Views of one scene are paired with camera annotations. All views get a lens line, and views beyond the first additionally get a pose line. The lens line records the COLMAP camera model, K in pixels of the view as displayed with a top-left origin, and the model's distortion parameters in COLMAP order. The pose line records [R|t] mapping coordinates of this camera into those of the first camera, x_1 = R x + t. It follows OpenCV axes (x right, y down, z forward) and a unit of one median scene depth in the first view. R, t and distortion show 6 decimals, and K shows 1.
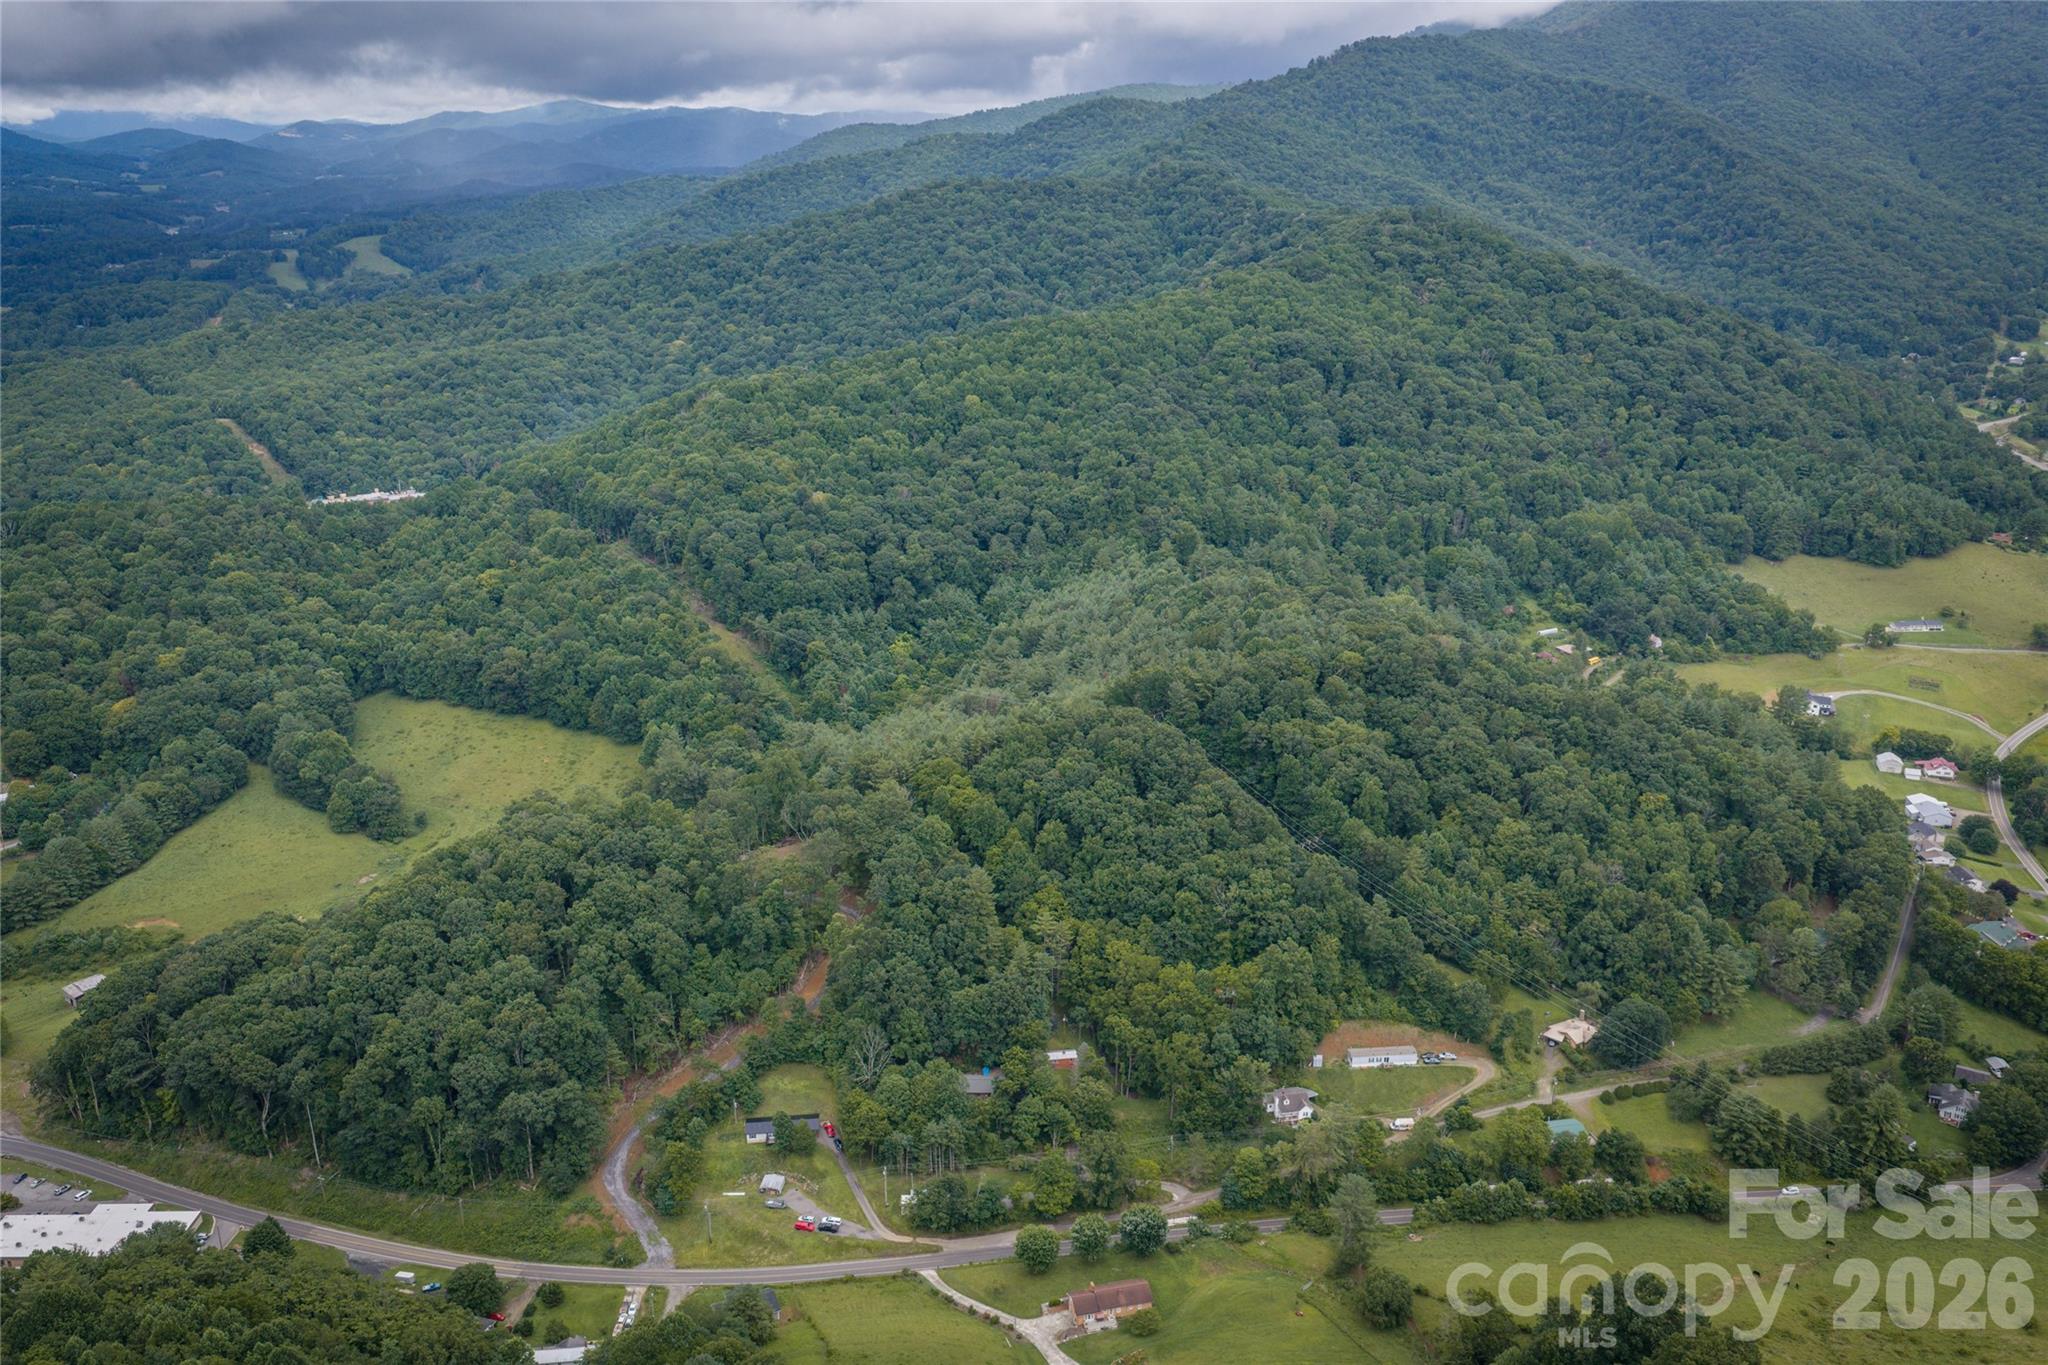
lens RADIAL K [[1699.2, 0, 1029.4], [0, 1699.2, 683.1], [0, 0, 1]] dist [0.020035, -0.029516]
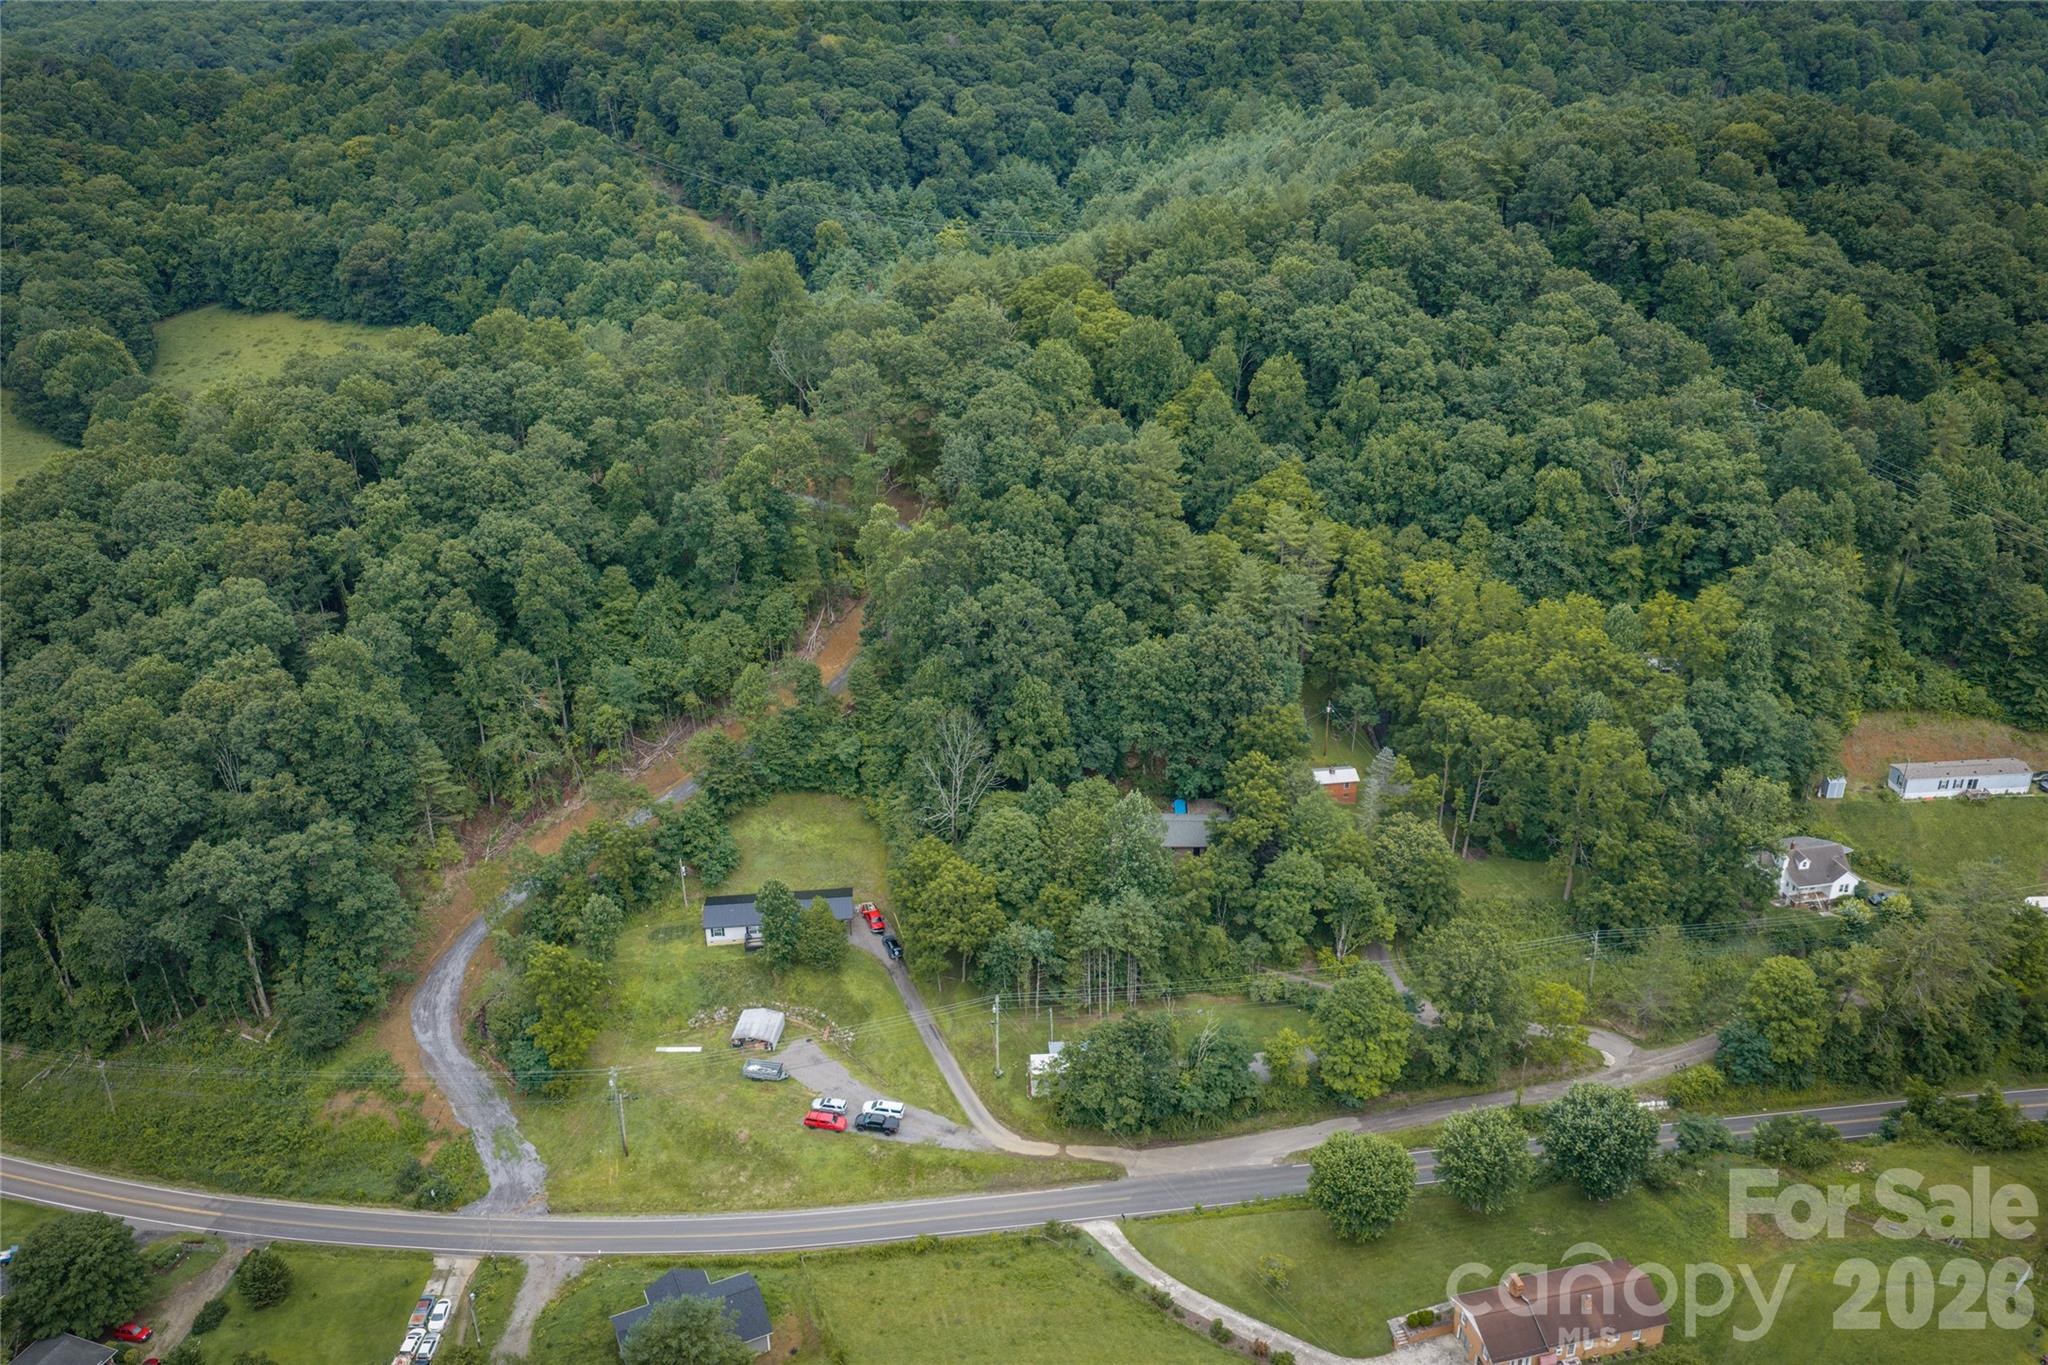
lens RADIAL K [[1699.2, 0, 1032.4], [0, 1699.2, 677.5], [0, 0, 1]] dist [0.020035, -0.029516]
pose [[0.999976, -0.001265, -0.006812, -0.065809], [0.002031, 0.993530, 0.113554, 0.132484], [0.006624, -0.113565, 0.993508, 0.501987]]
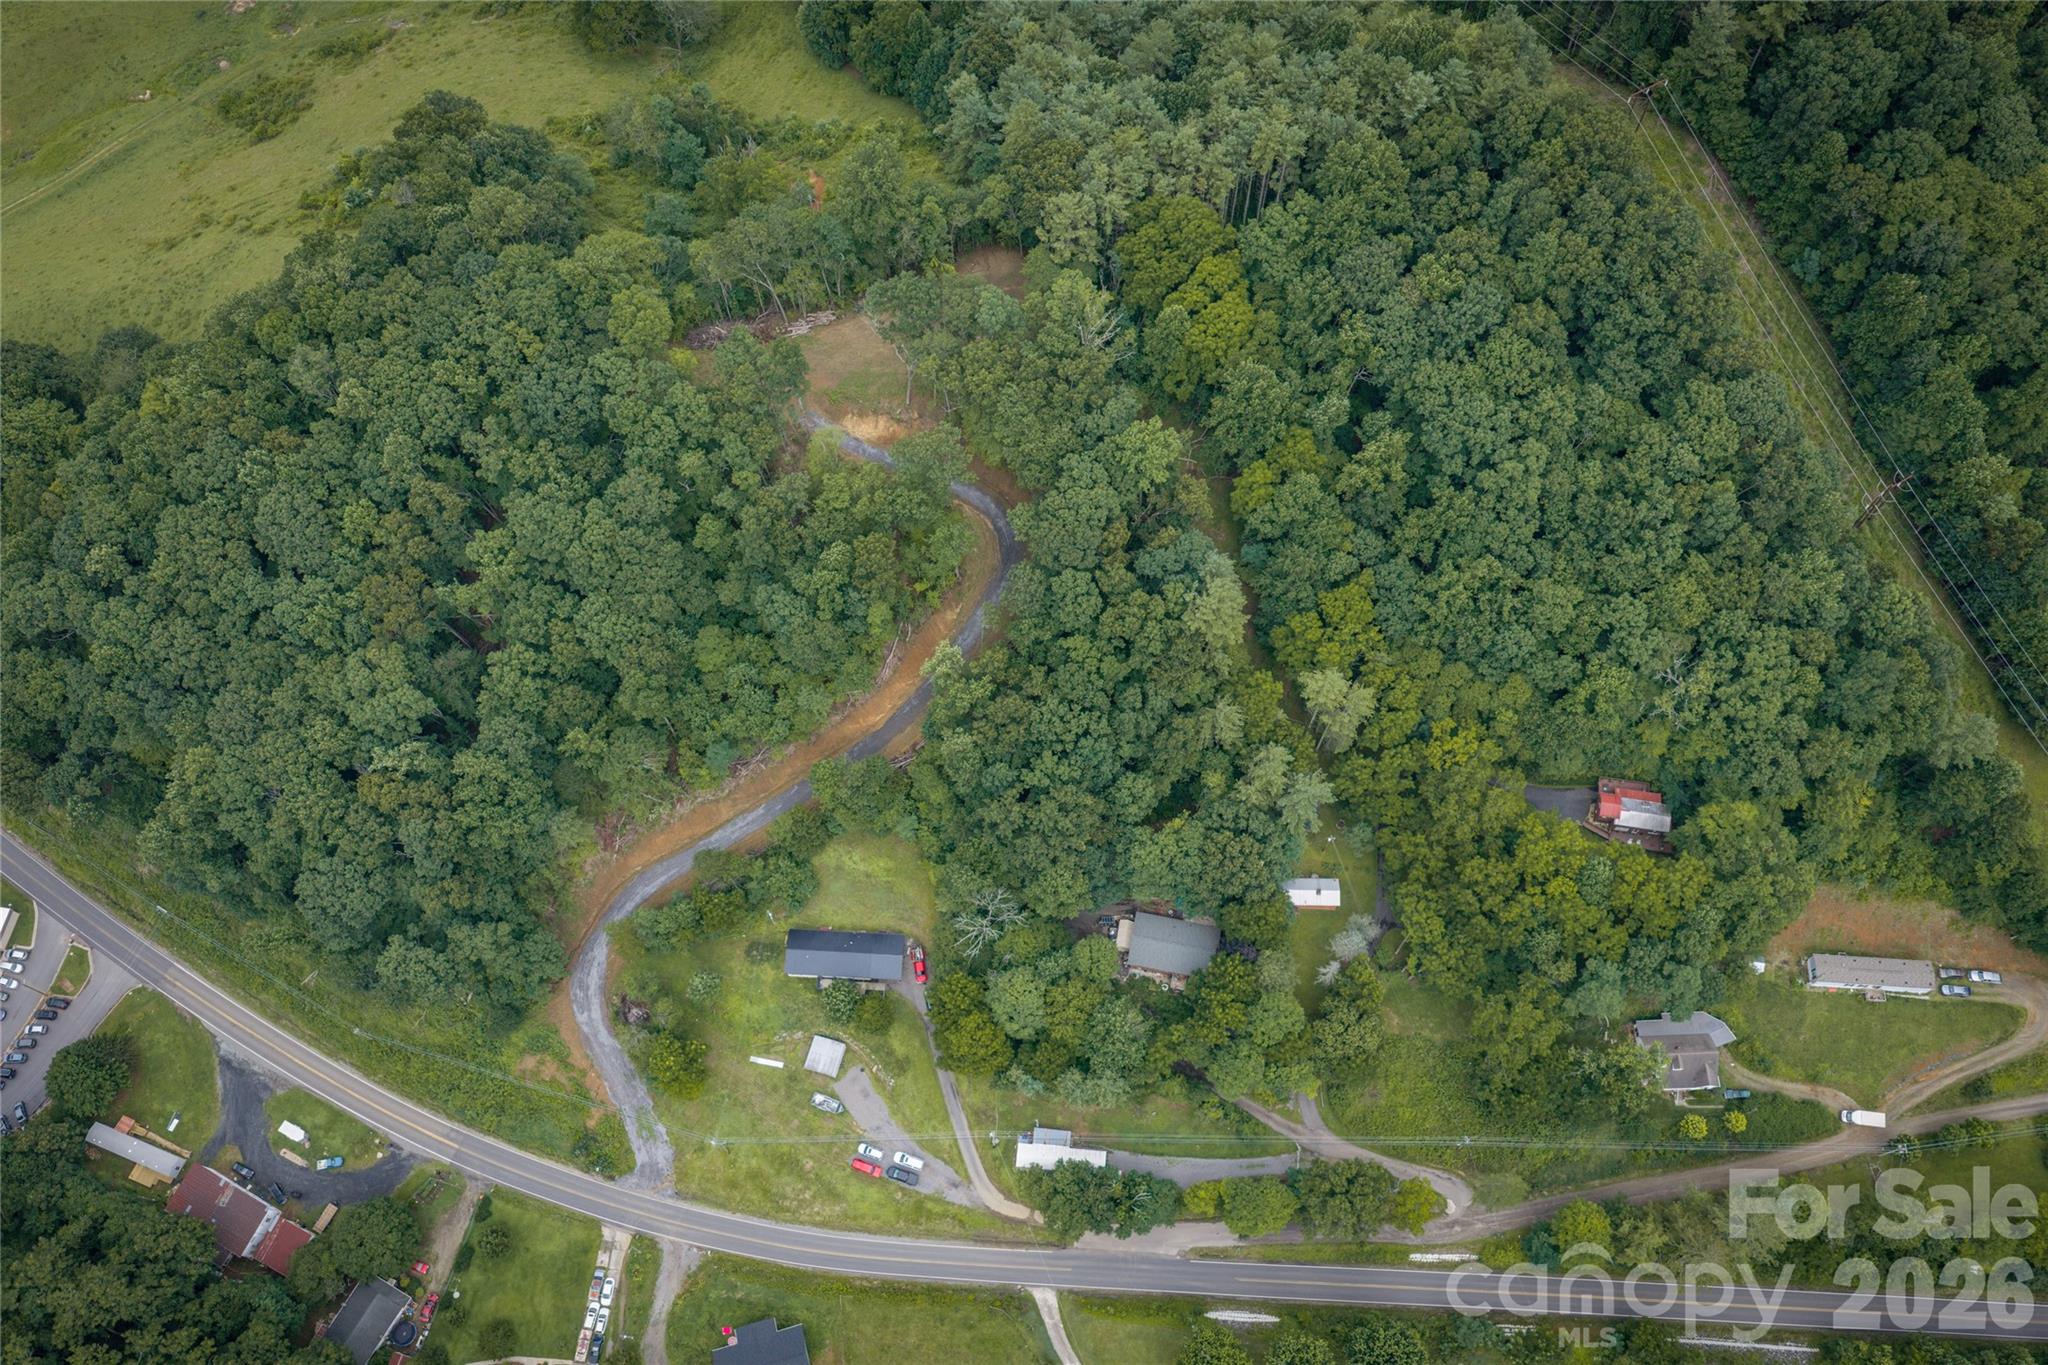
lens RADIAL K [[1699.2, 0, 1031.5], [0, 1699.2, 687.4], [0, 0, 1]] dist [0.020035, -0.029516]
pose [[0.986522, 0.148470, -0.068779, -0.047897], [-0.047842, 0.663693, 0.746473, -0.264797], [0.156477, -0.733122, 0.661851, 0.650851]]
